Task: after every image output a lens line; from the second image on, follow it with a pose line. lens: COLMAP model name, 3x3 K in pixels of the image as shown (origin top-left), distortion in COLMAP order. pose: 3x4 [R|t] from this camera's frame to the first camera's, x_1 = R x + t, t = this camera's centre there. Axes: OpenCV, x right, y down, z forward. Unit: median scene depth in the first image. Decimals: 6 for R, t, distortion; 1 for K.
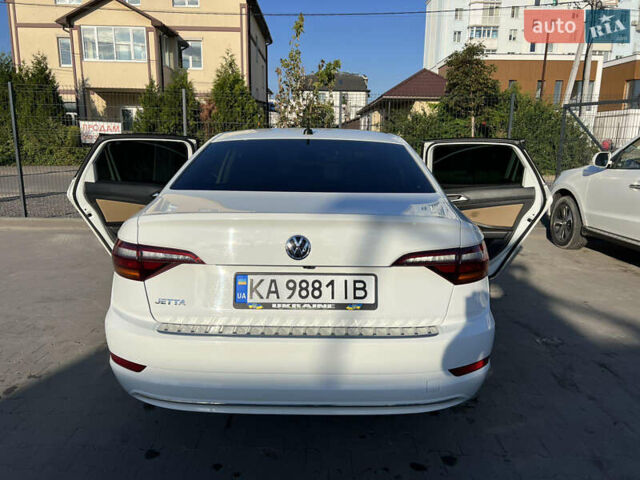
lens RADIAL K [[509.0, 0, 320.0], [0, 509.0, 240.0], [0, 0, 1]] dist [0.074539, -0.112642]
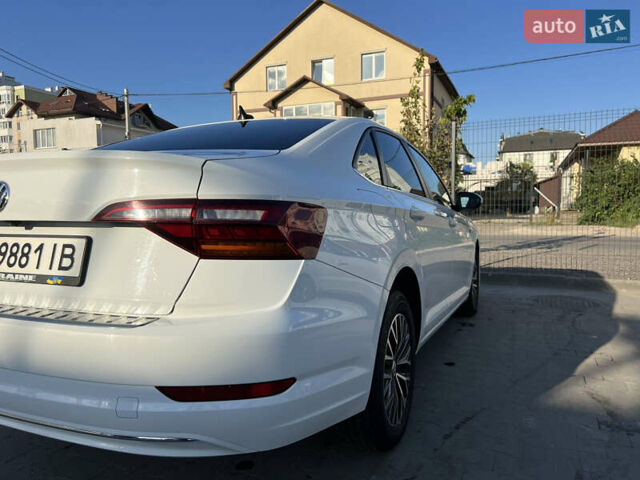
lens RADIAL K [[509.0, 0, 320.0], [0, 509.0, 240.0], [0, 0, 1]] dist [0.074539, -0.112642]
pose [[0.908295, 0.002306, -0.418323, 0.698045], [-0.062510, 0.989506, -0.130273, 0.145055], [0.413632, 0.144476, 0.898908, 0.496658]]
